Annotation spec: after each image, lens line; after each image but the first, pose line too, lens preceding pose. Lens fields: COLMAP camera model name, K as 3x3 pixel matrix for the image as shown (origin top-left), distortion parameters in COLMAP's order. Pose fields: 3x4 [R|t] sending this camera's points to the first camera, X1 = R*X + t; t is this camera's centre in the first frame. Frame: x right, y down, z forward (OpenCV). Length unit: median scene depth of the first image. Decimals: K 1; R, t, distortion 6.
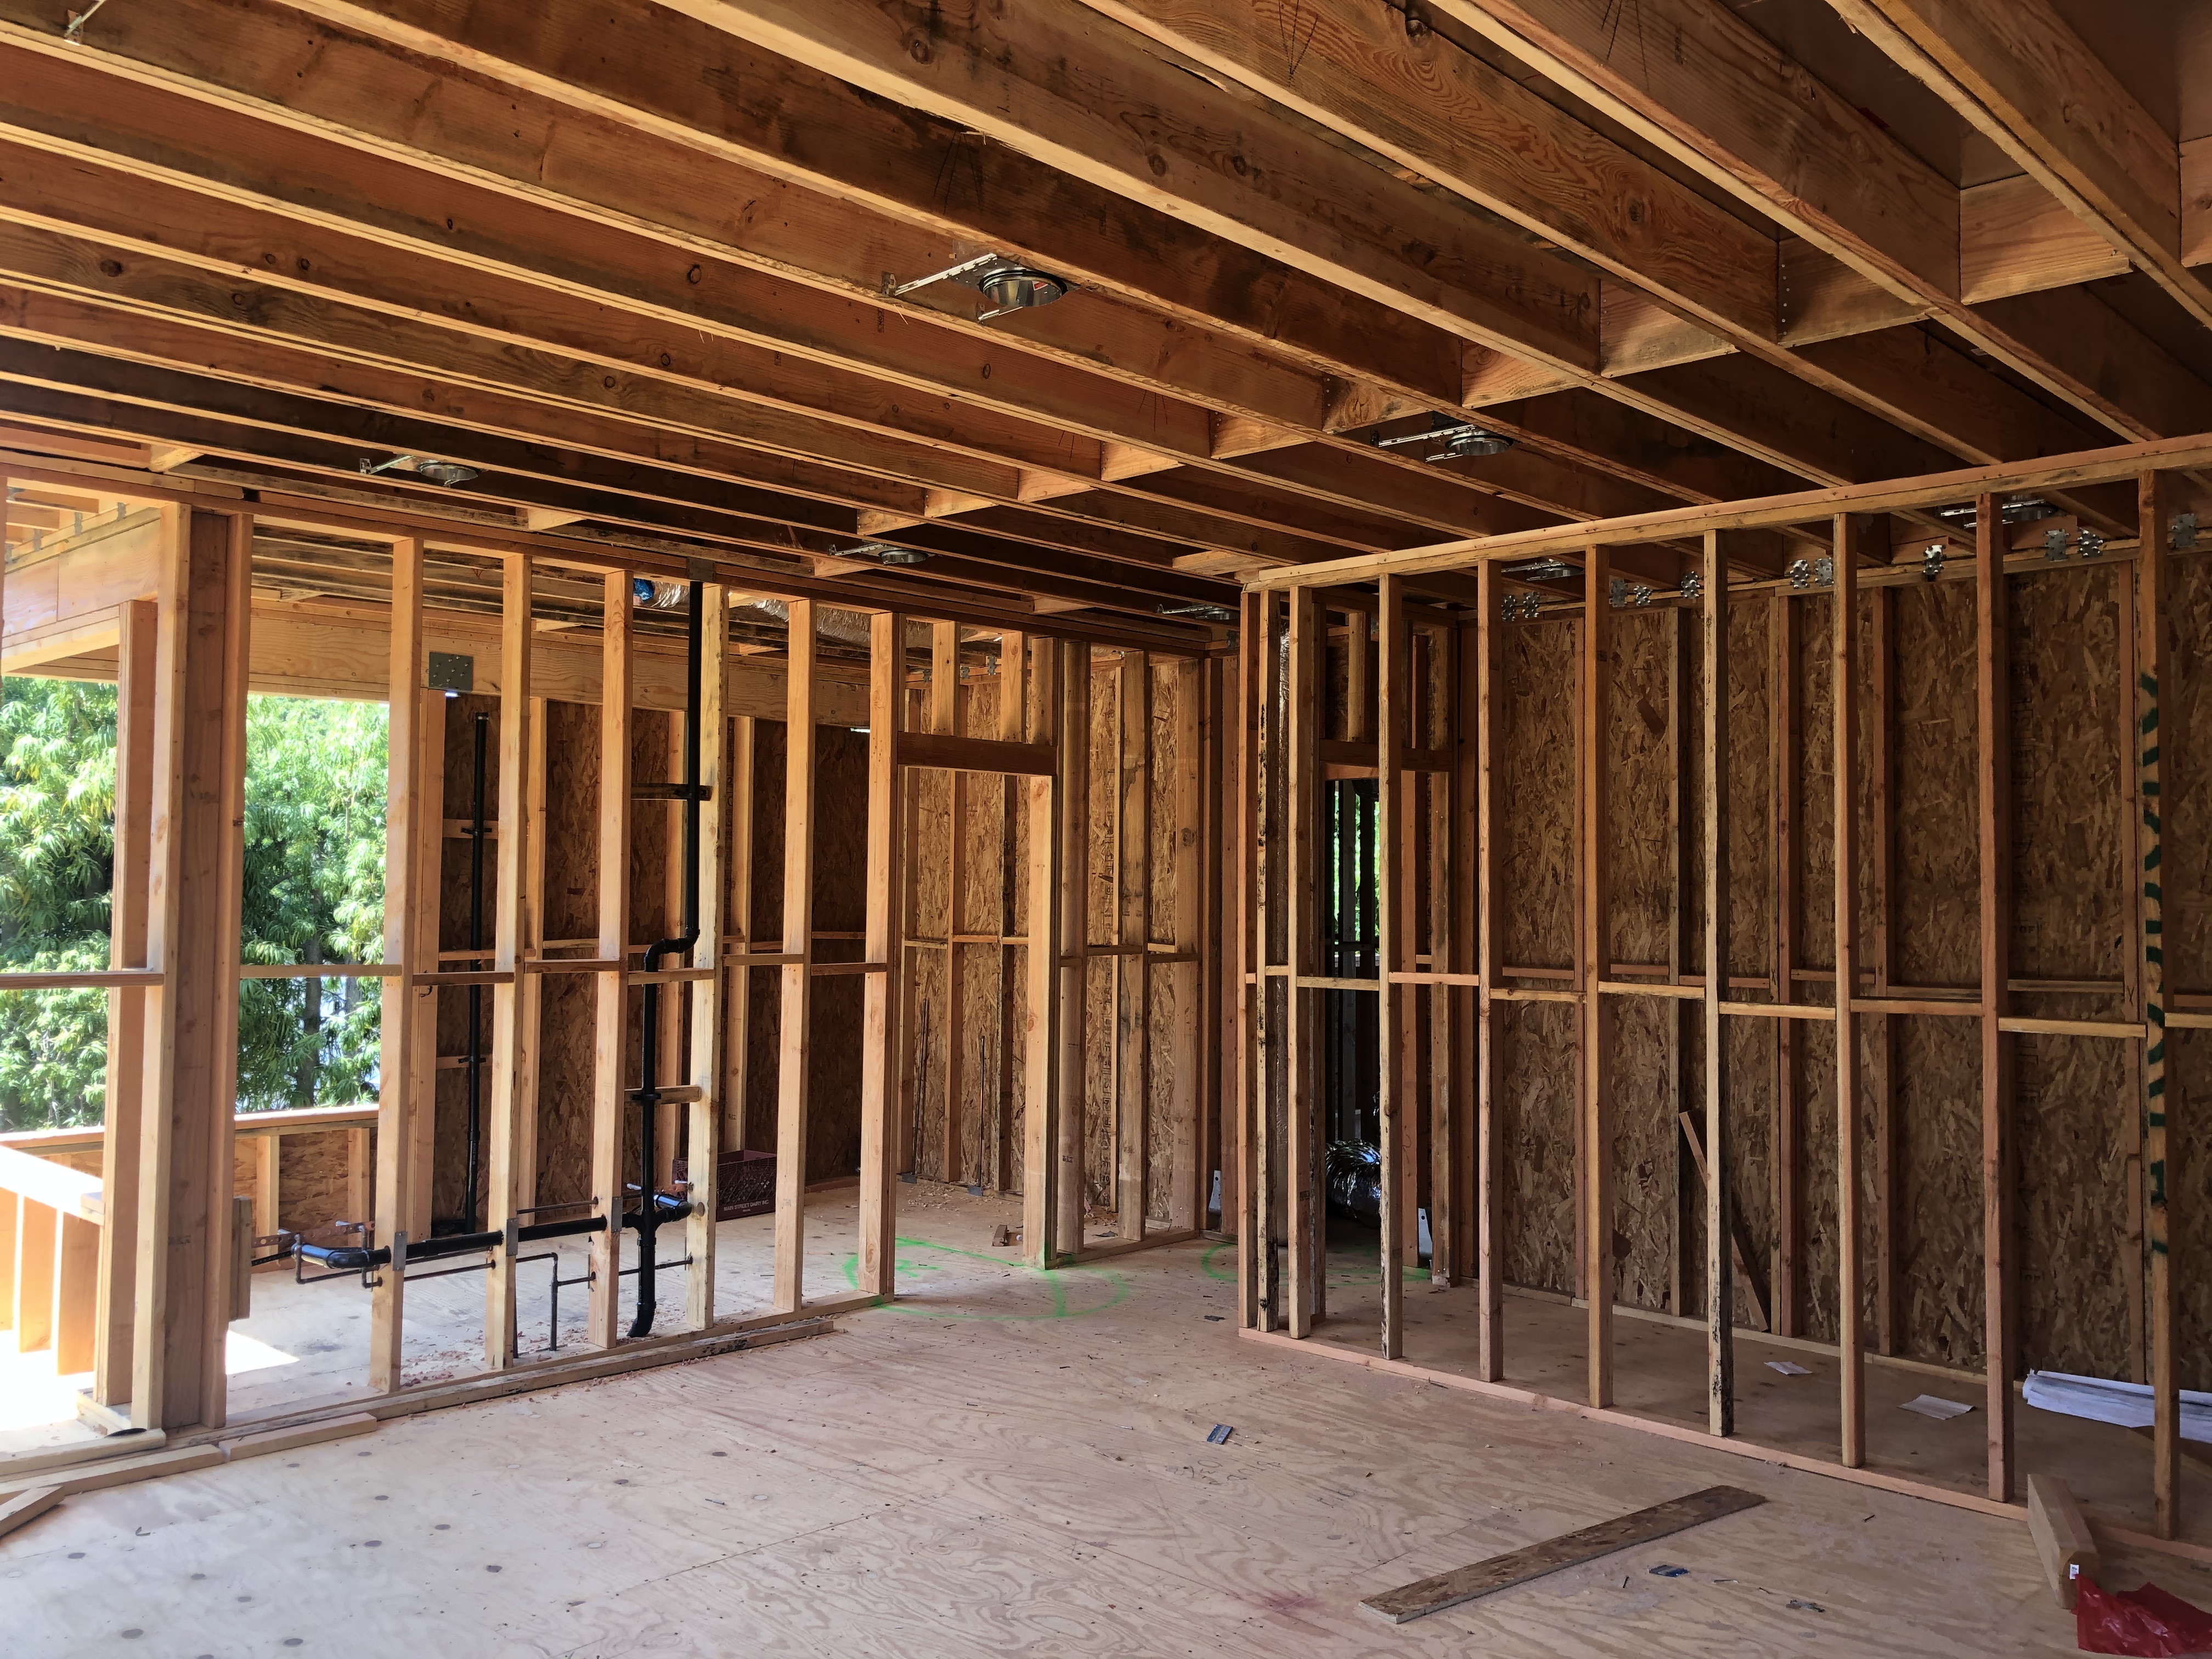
lens RADIAL K [[1814.6, 0, 1099.8], [0, 1814.6, 837.3], [0, 0, 1]] dist [0.013679, -0.004299]
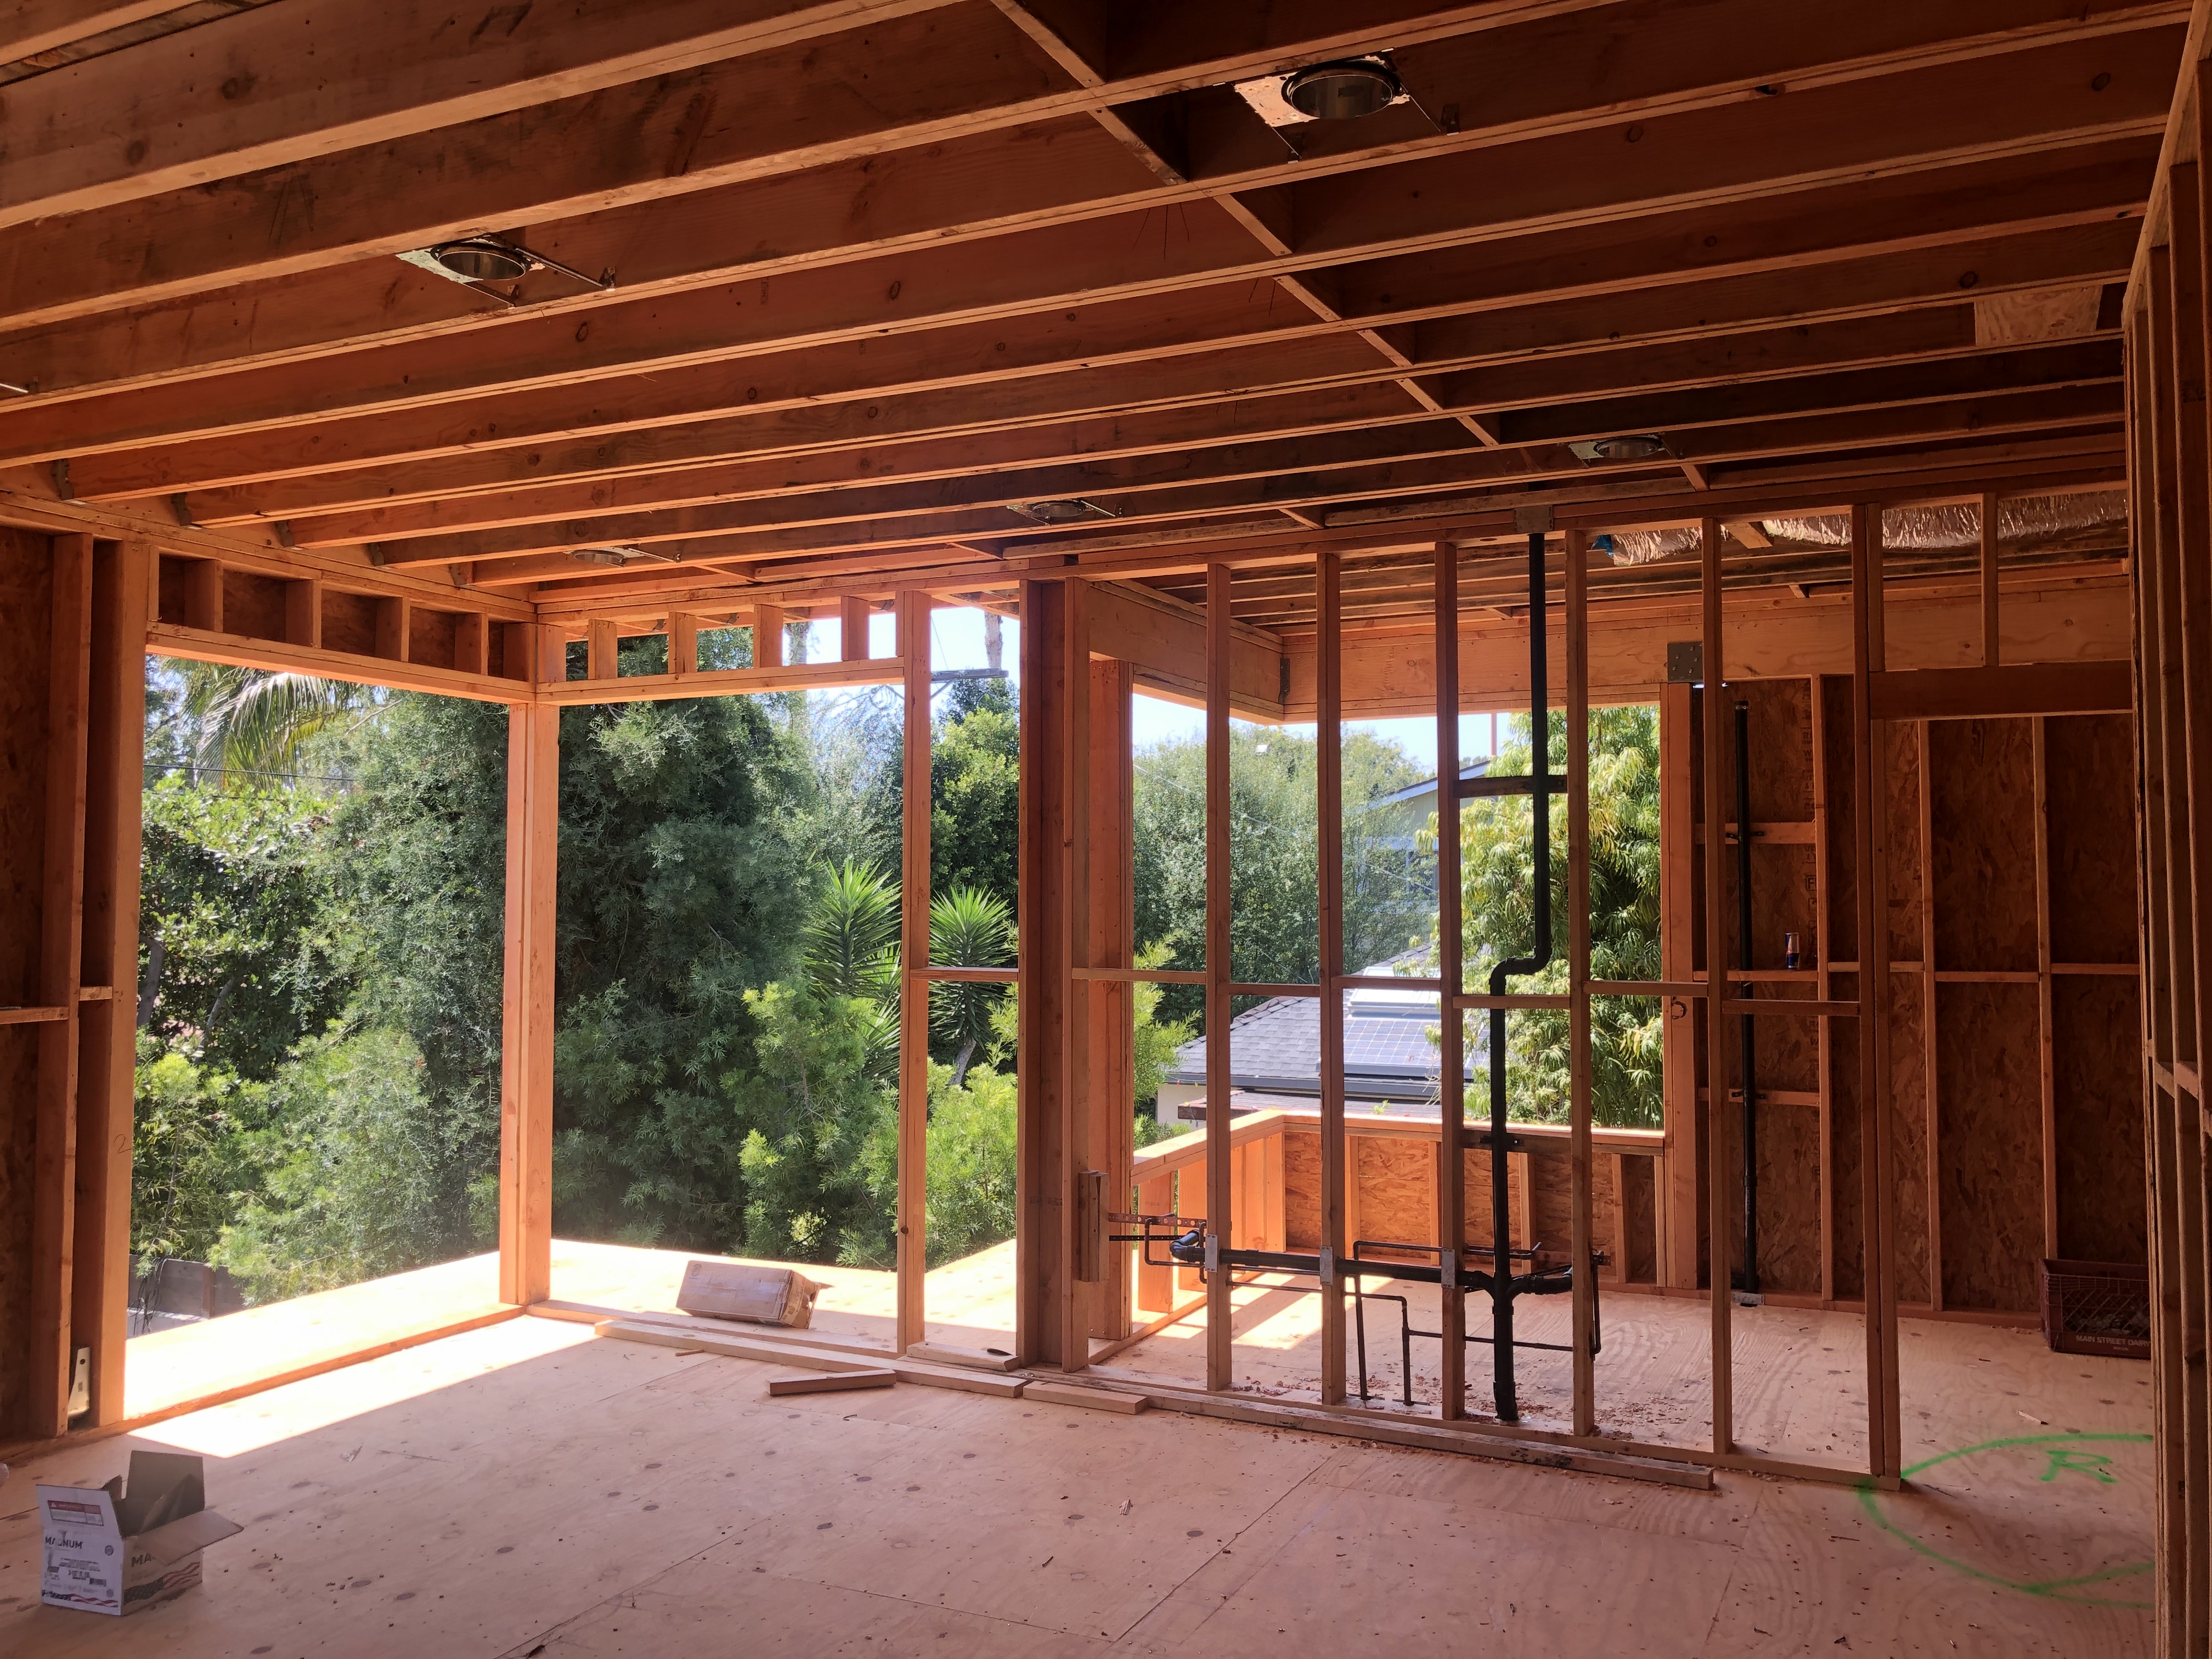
lens RADIAL K [[1814.6, 0, 1108.1], [0, 1814.6, 816.3], [0, 0, 1]] dist [0.013679, -0.004299]
pose [[0.311598, -0.052392, -0.948768, 0.652628], [0.031695, 0.998496, -0.044729, 0.027357], [0.949685, -0.016133, 0.312790, 0.698849]]
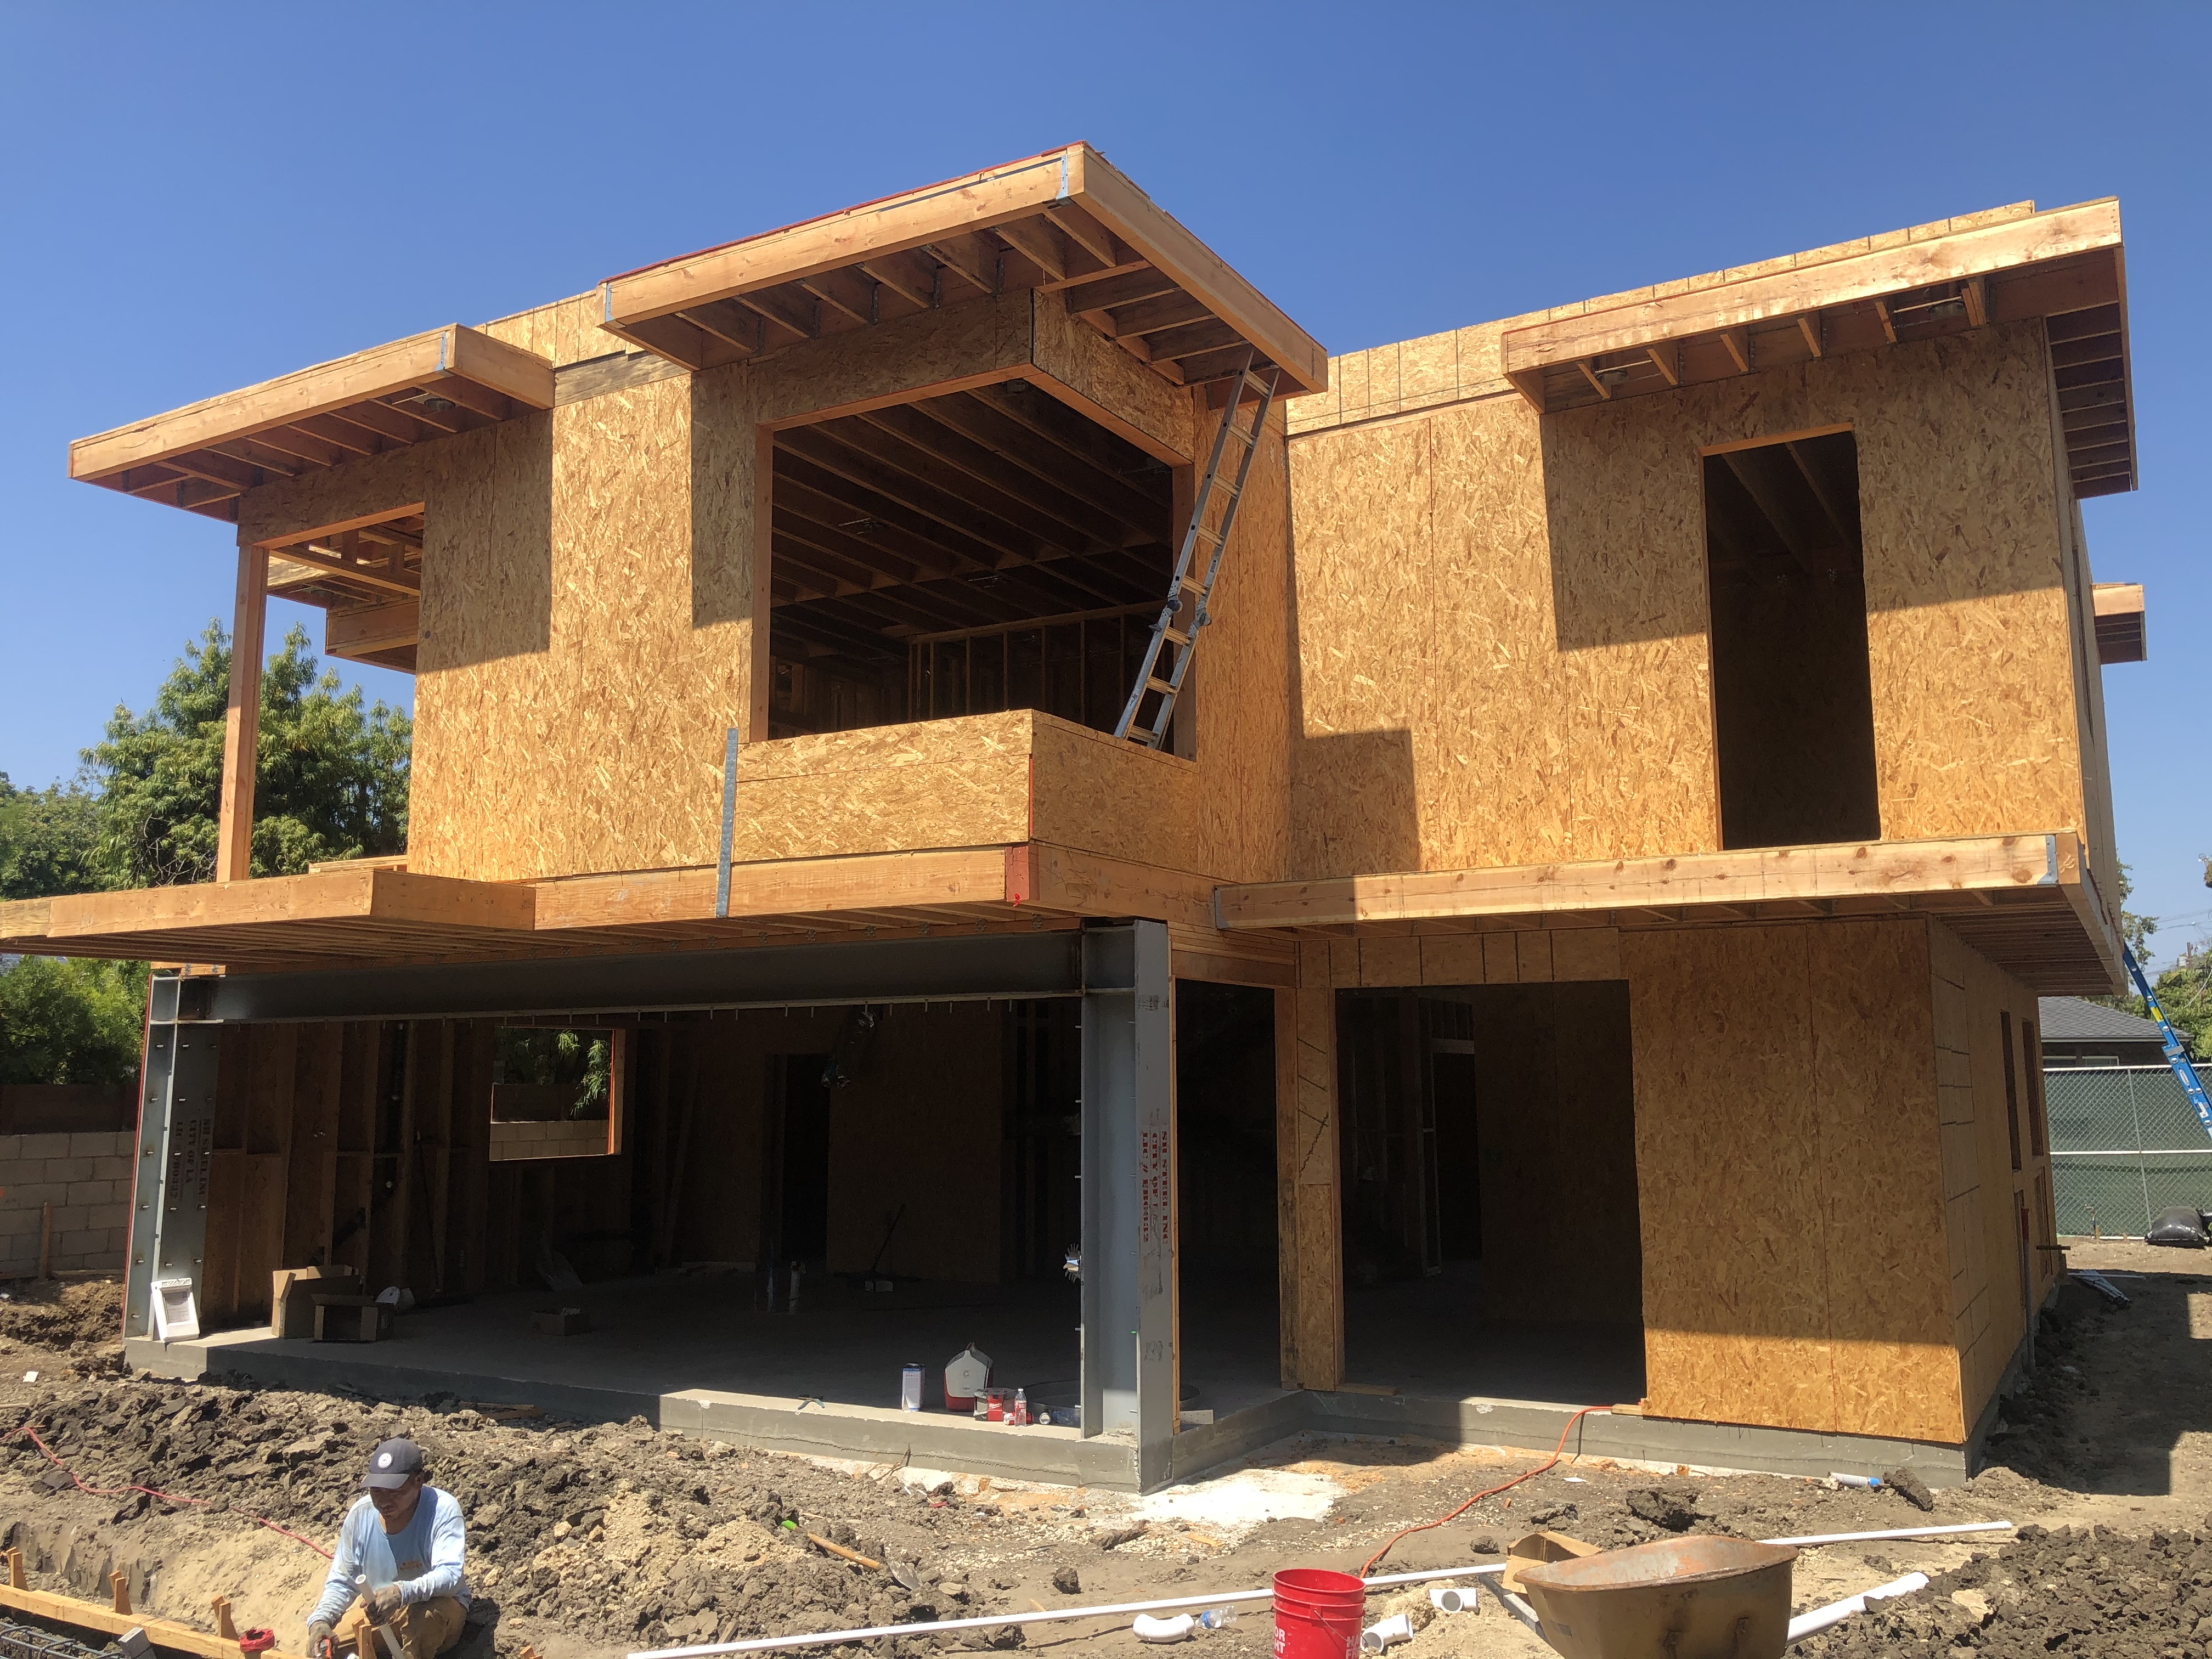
lens RADIAL K [[1814.6, 0, 1112.2], [0, 1814.6, 829.4], [0, 0, 1]] dist [0.013679, -0.004299]
pose [[0.971672, 0.038207, 0.233224, -0.301056], [-0.013484, 0.994201, -0.106693, 0.513178], [-0.235948, 0.100526, 0.966552, -1.928338]]
